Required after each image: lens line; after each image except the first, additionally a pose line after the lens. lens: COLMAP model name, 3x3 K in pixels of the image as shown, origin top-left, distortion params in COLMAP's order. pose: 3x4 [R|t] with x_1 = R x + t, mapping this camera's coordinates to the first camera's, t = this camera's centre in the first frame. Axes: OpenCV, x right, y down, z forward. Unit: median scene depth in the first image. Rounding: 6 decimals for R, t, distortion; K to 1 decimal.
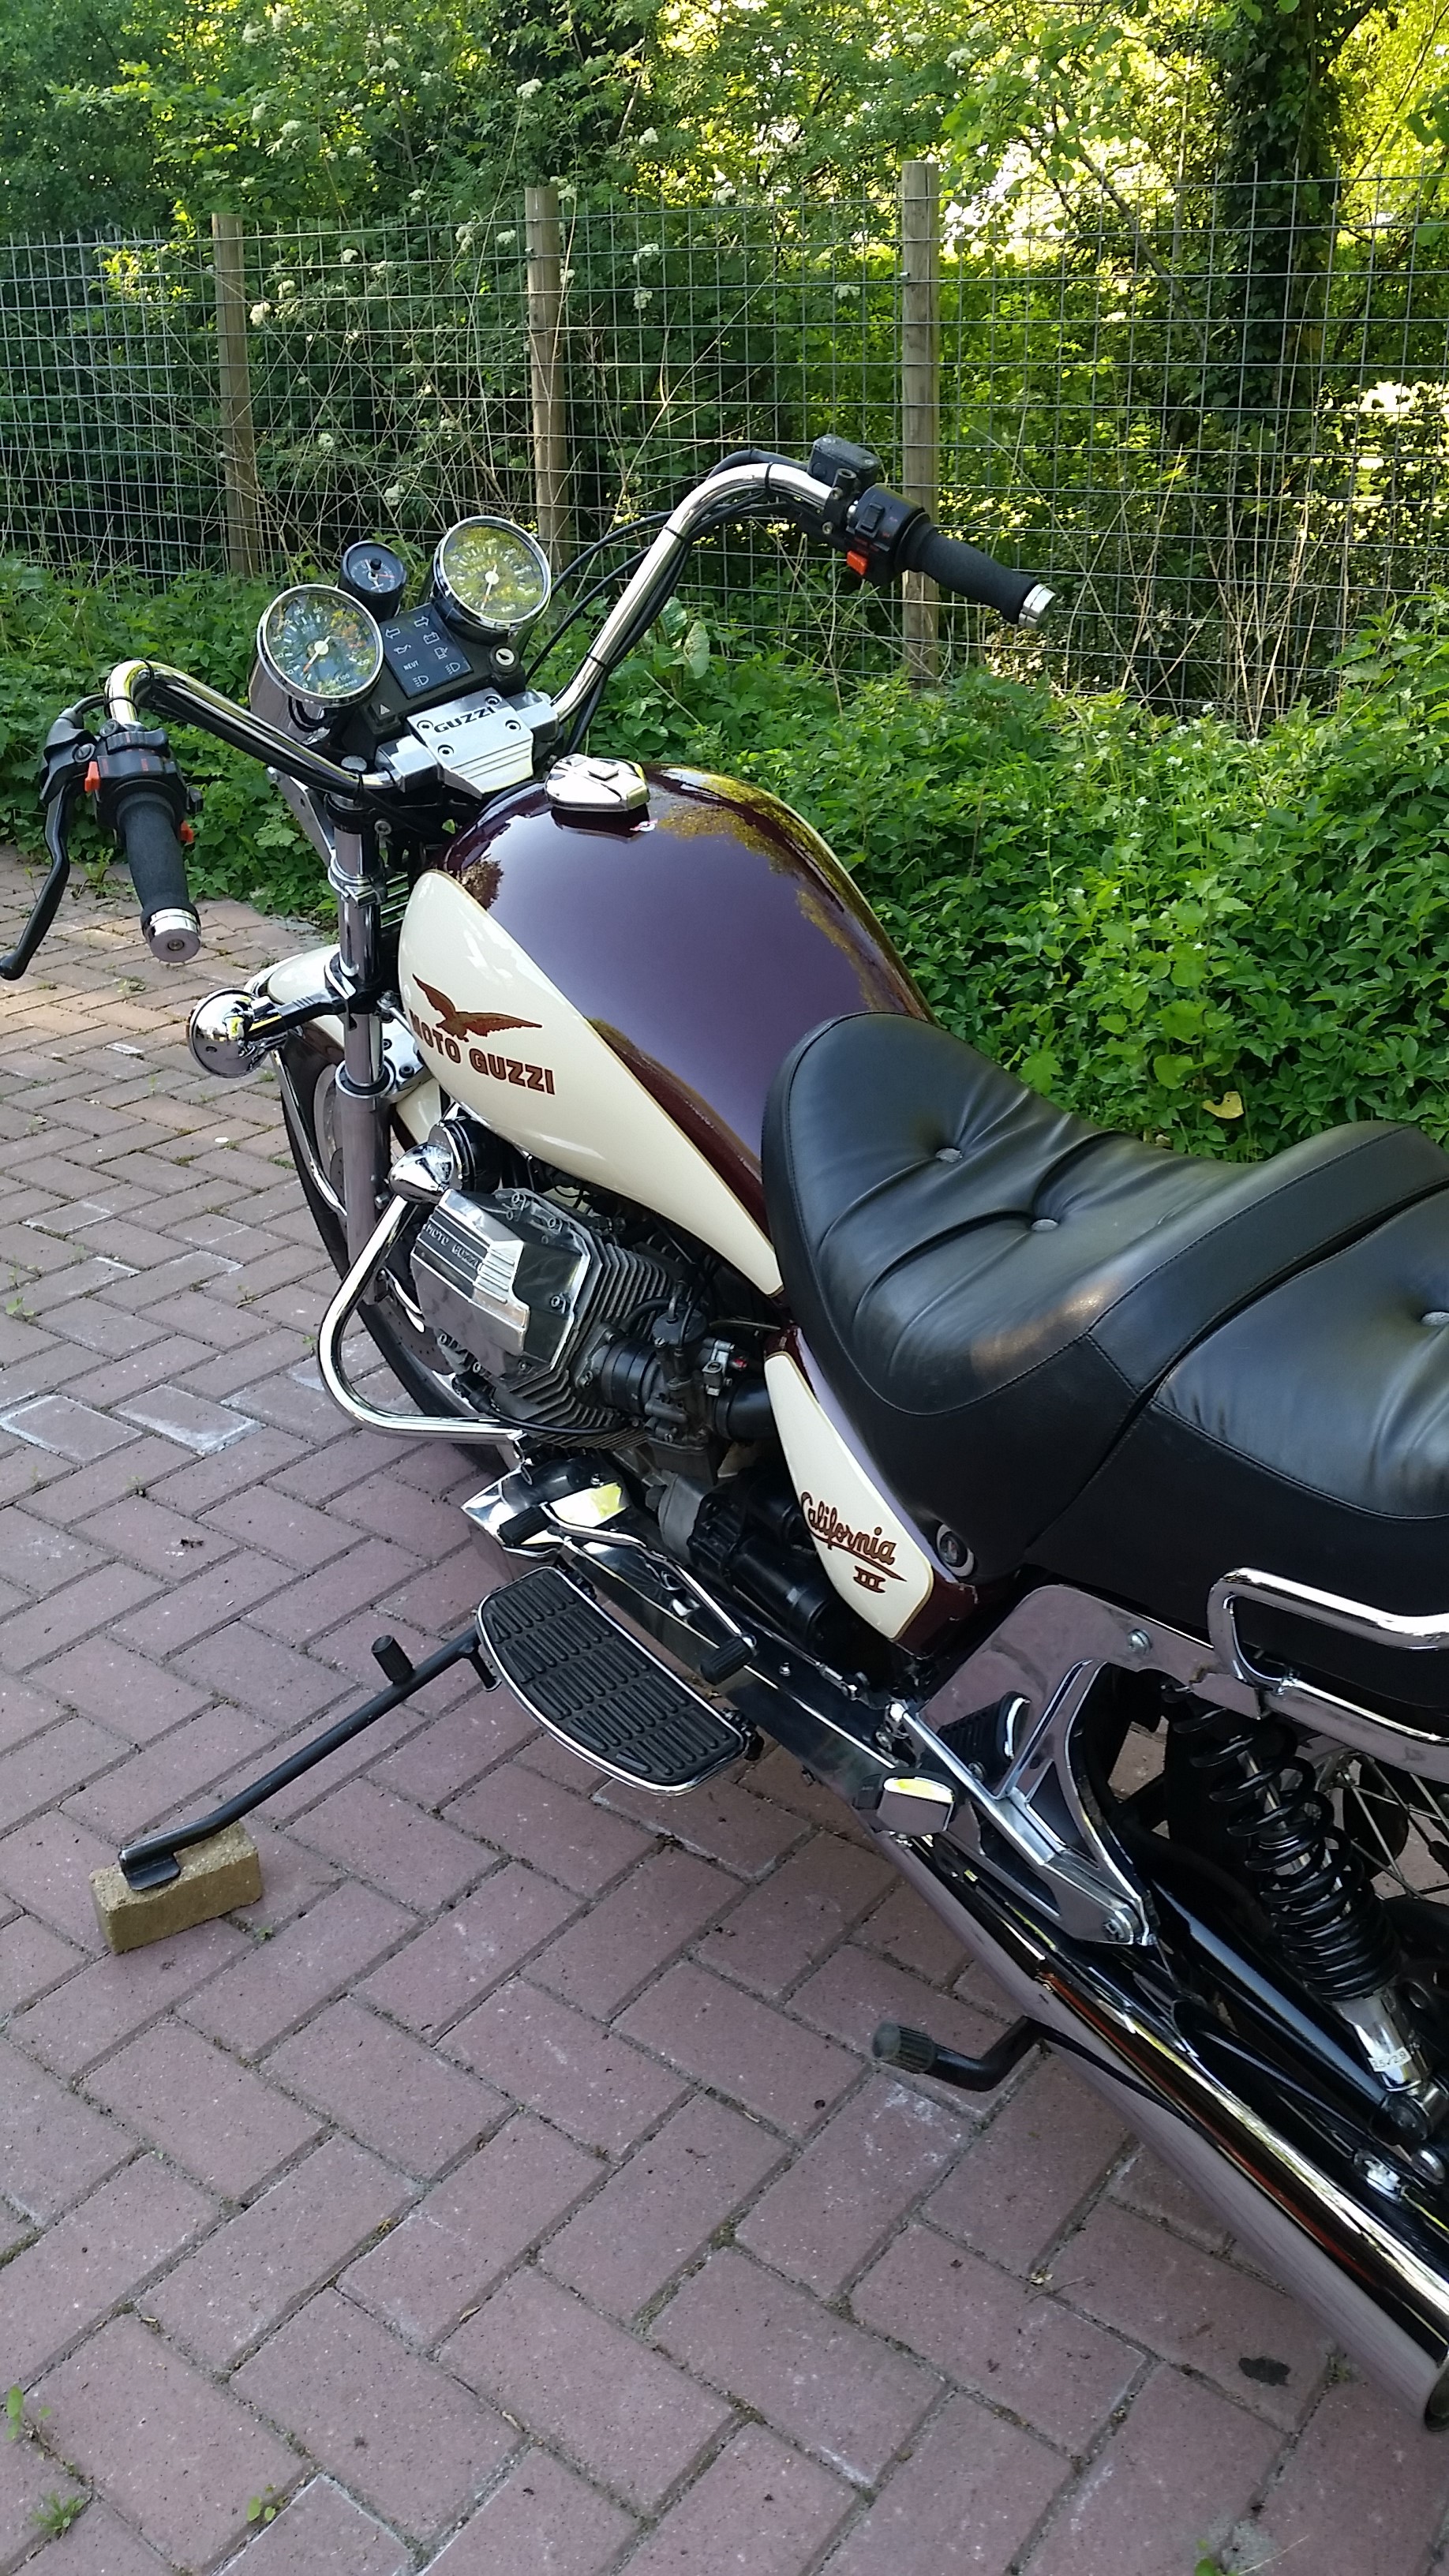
lens RADIAL K [[2062.0, 0, 724.5], [0, 2062.0, 1288.0], [0, 0, 1]] dist [0.082732, -0.172786]
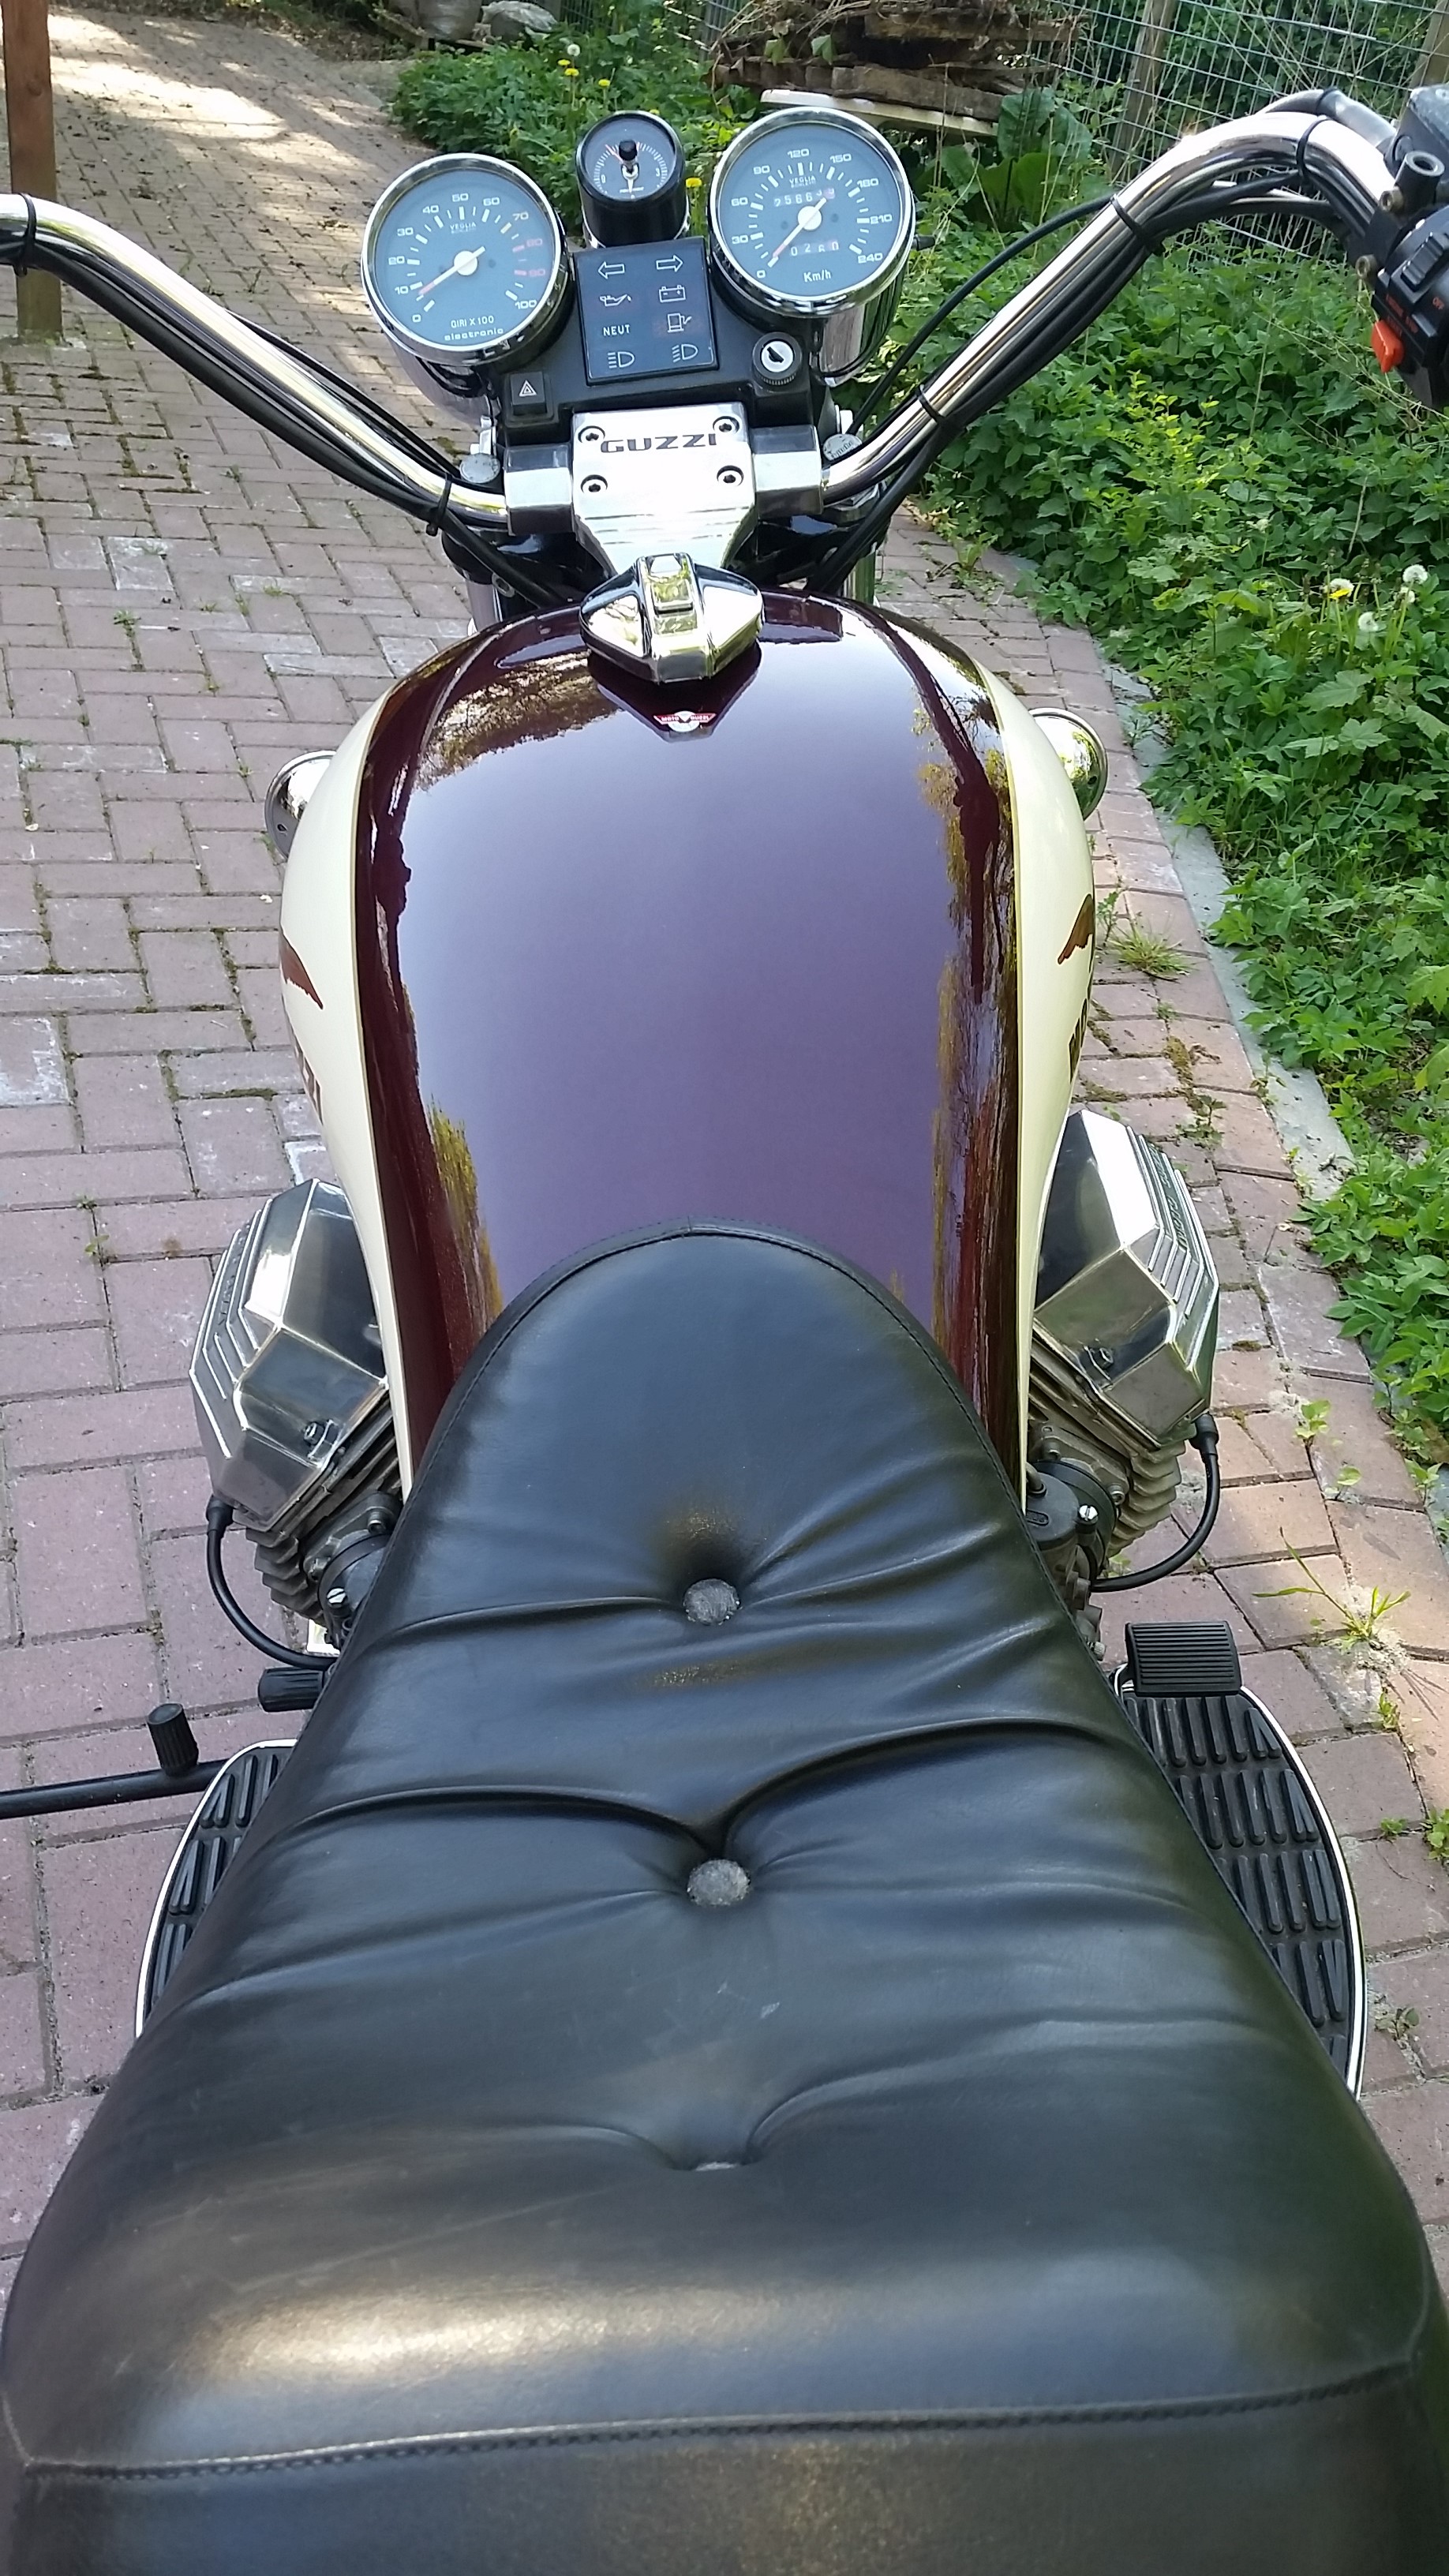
lens RADIAL K [[2109.3, 0, 724.5], [0, 2109.3, 1288.0], [0, 0, 1]] dist [0.093660, -0.196650]
pose [[0.837566, 0.414337, -0.356100, 0.202276], [-0.369377, 0.909713, 0.189693, -0.177239], [0.402546, -0.027345, 0.914991, 0.448741]]
